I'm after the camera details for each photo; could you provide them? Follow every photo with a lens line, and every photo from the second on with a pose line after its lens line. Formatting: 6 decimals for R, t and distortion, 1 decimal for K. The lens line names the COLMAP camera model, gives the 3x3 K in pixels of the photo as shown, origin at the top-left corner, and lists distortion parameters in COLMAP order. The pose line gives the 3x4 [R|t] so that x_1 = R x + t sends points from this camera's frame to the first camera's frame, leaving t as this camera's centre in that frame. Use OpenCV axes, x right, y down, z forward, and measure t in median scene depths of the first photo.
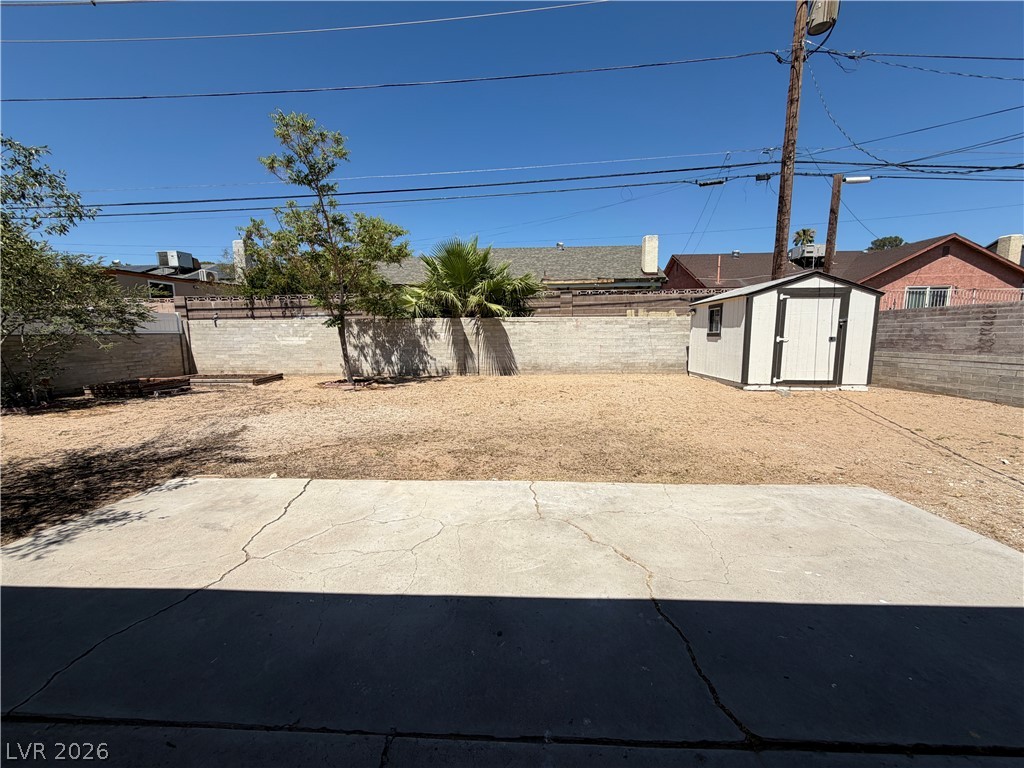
lens RADIAL K [[407.9, 0, 509.1], [0, 407.9, 383.9], [0, 0, 1]] dist [-0.000733, 0.000551]
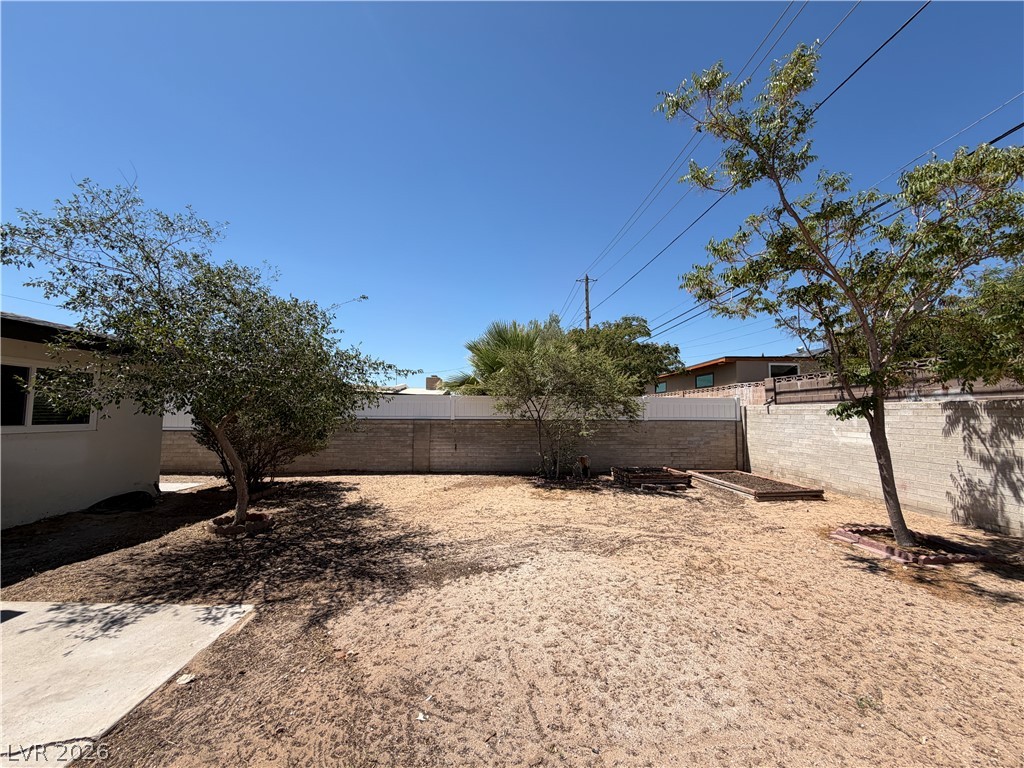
lens RADIAL K [[407.9, 0, 509.8], [0, 407.9, 385.2], [0, 0, 1]] dist [-0.000733, 0.000551]
pose [[0.087185, -0.057182, -0.994550, 0.036941], [-0.136211, 0.988291, -0.068763, -0.098303], [0.986836, 0.141464, 0.078375, 0.595821]]
